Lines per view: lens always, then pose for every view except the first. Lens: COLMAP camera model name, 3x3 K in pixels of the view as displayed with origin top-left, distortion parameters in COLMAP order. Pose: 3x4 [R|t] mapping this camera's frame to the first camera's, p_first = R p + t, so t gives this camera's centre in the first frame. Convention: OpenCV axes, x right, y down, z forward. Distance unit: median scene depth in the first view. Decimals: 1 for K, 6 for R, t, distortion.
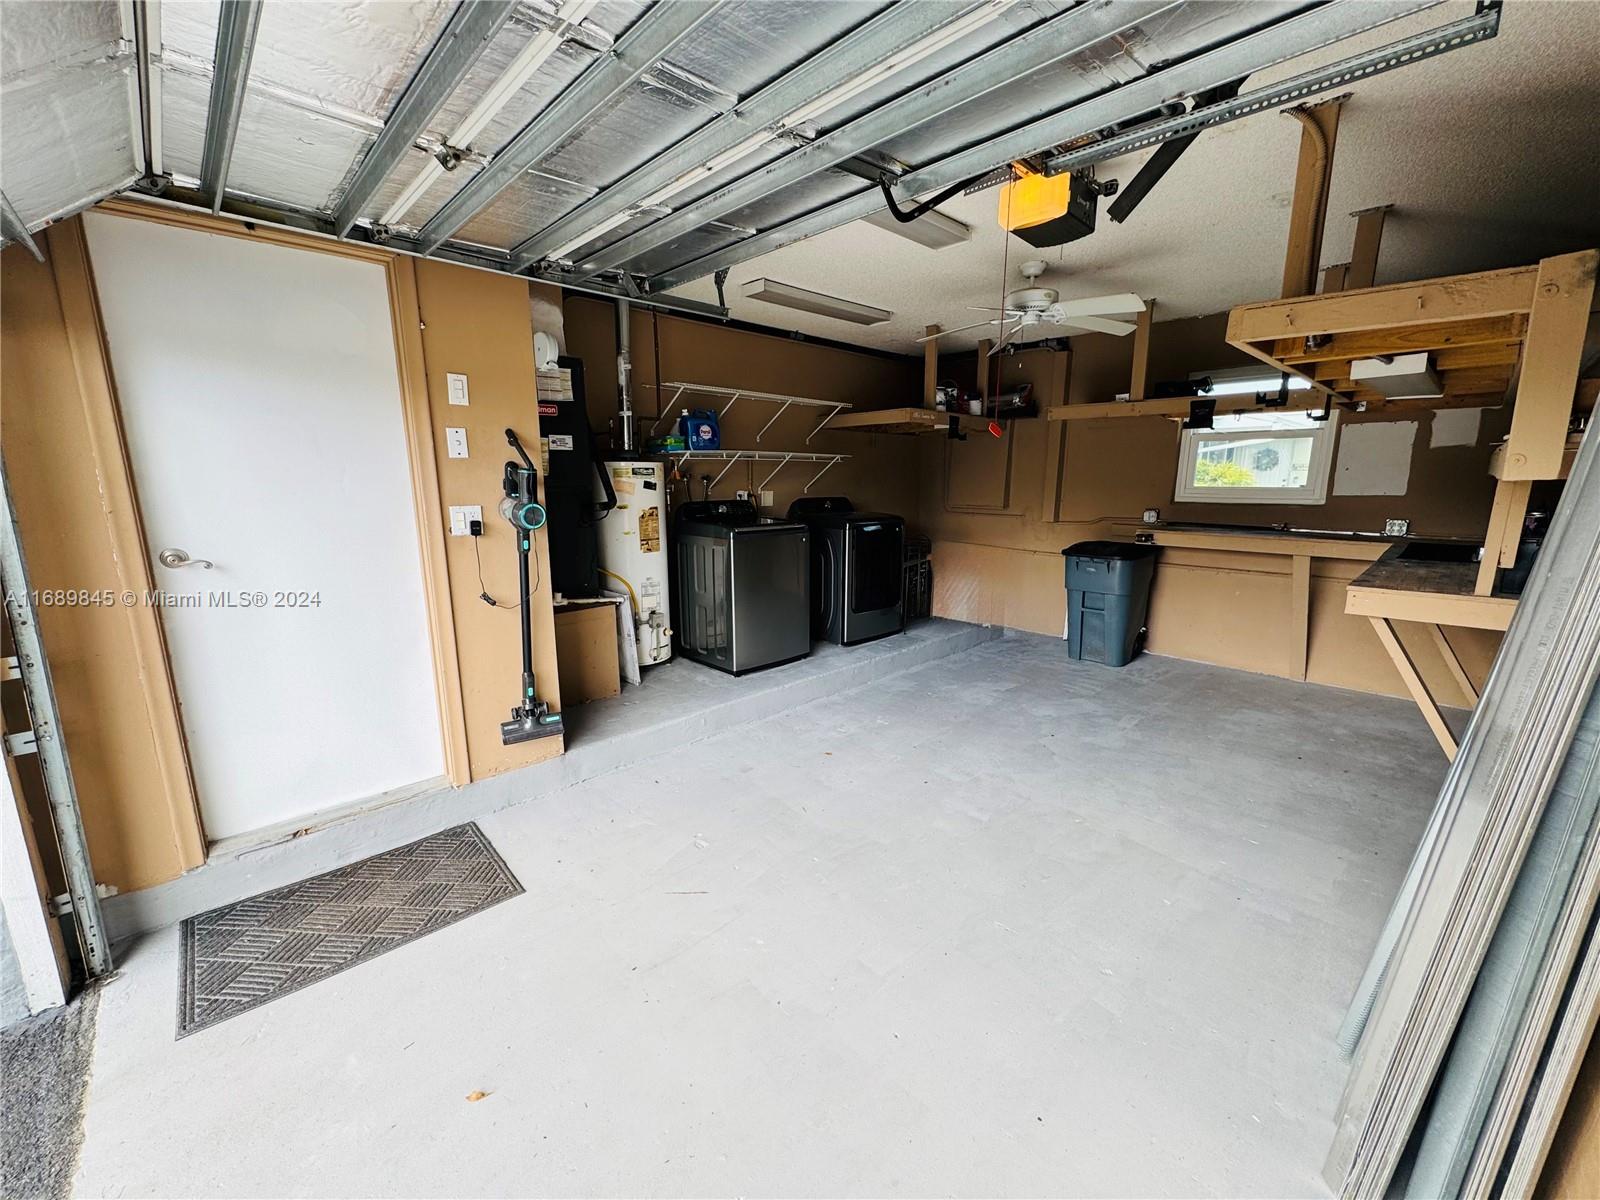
lens RADIAL K [[639.7, 0, 800.8], [0, 639.7, 597.7], [0, 0, 1]] dist [-0.000778, -0.000154]
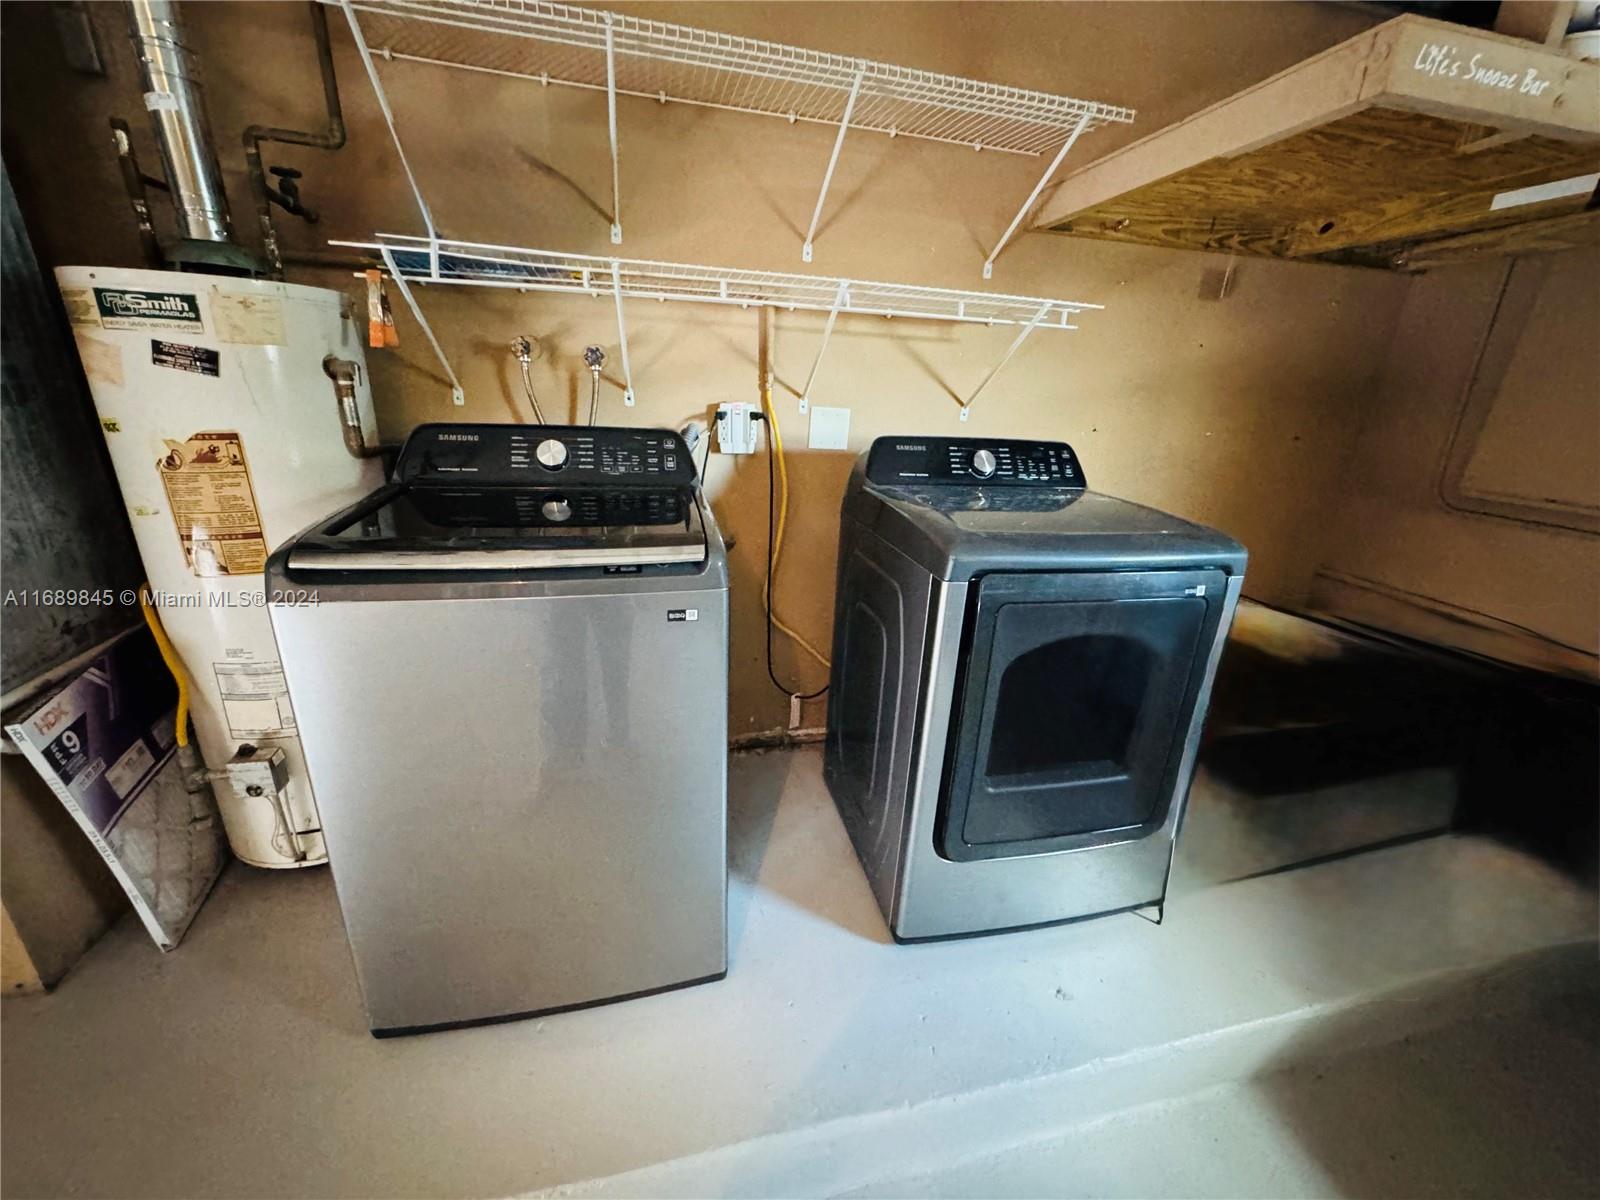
lens RADIAL K [[639.7, 0, 800.8], [0, 639.7, 597.7], [0, 0, 1]] dist [-0.000778, -0.000154]
pose [[0.855416, 0.203977, -0.476084, 0.166306], [-0.147652, 0.977082, 0.153330, -0.151389], [0.496449, -0.060866, 0.865929, 0.861622]]
